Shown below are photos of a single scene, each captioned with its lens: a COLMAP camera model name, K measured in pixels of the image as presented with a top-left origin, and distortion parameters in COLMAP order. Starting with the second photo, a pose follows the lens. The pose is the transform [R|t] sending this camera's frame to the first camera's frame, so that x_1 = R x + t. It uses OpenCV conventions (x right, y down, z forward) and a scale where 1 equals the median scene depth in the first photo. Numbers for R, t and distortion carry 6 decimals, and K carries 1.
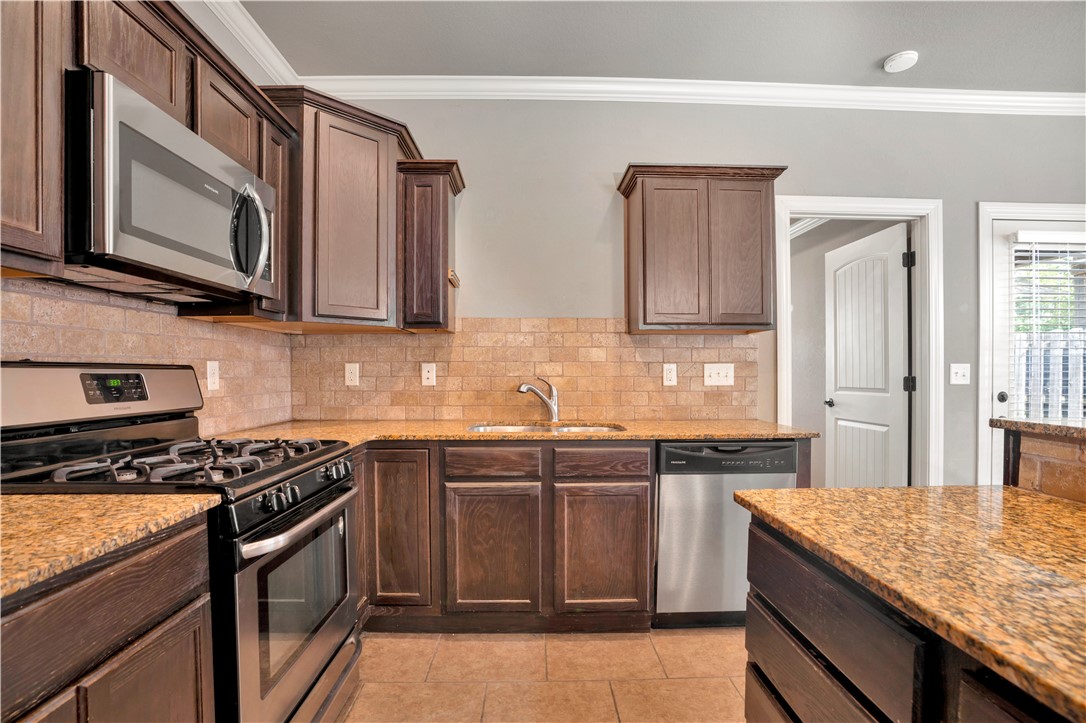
lens RADIAL K [[513.8, 0, 541.3], [0, 513.8, 373.3], [0, 0, 1]] dist [-0.074759, 0.025589]
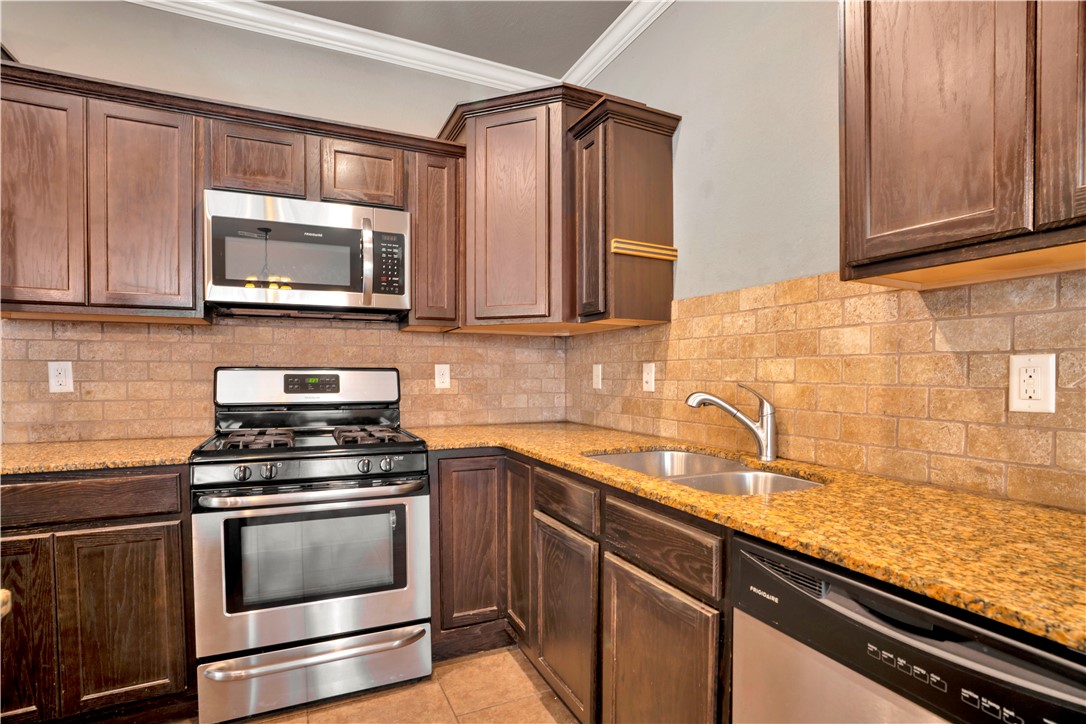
lens RADIAL K [[524.1, 0, 541.9], [0, 524.1, 387.7], [0, 0, 1]] dist [-0.074204, 0.027658]
pose [[0.413729, 0.026219, -0.910022, 0.500001], [-0.005214, 0.999637, 0.026430, -0.002242], [0.910385, -0.006190, 0.413716, 0.584618]]
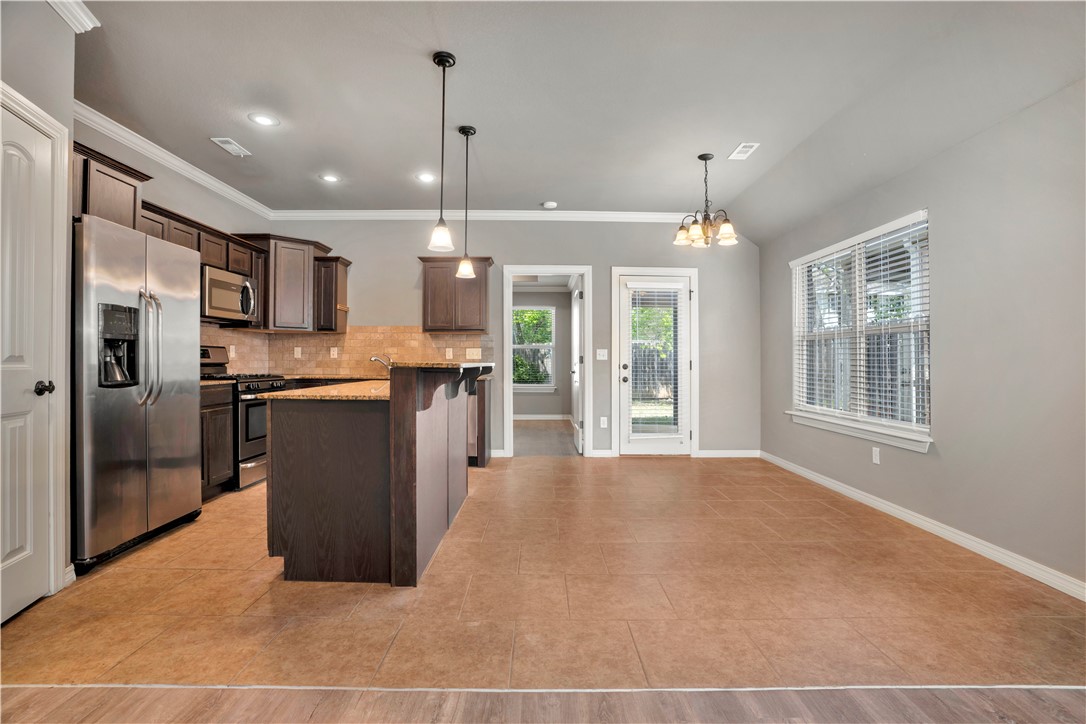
lens RADIAL K [[519.3, 0, 549.2], [0, 519.3, 351.9], [0, 0, 1]] dist [-0.073650, 0.026694]
pose [[0.999949, 0.006426, -0.007795, 0.762041], [-0.006587, 0.999763, -0.020753, 0.040748], [0.007660, 0.020803, 0.999754, -1.224010]]
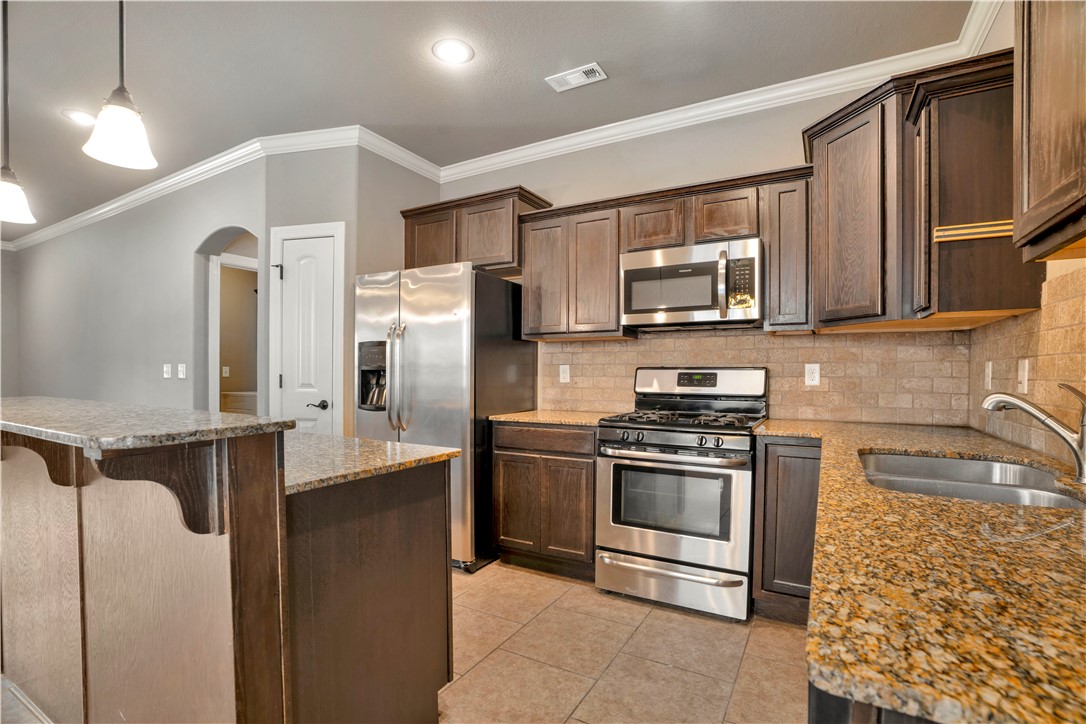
lens RADIAL K [[513.8, 0, 541.3], [0, 513.8, 373.8], [0, 0, 1]] dist [-0.074759, 0.025589]
pose [[-0.521150, 0.003928, -0.853456, 0.716345], [-0.003606, 0.999970, 0.006804, -0.003493], [0.853457, 0.006623, -0.521120, 0.909732]]
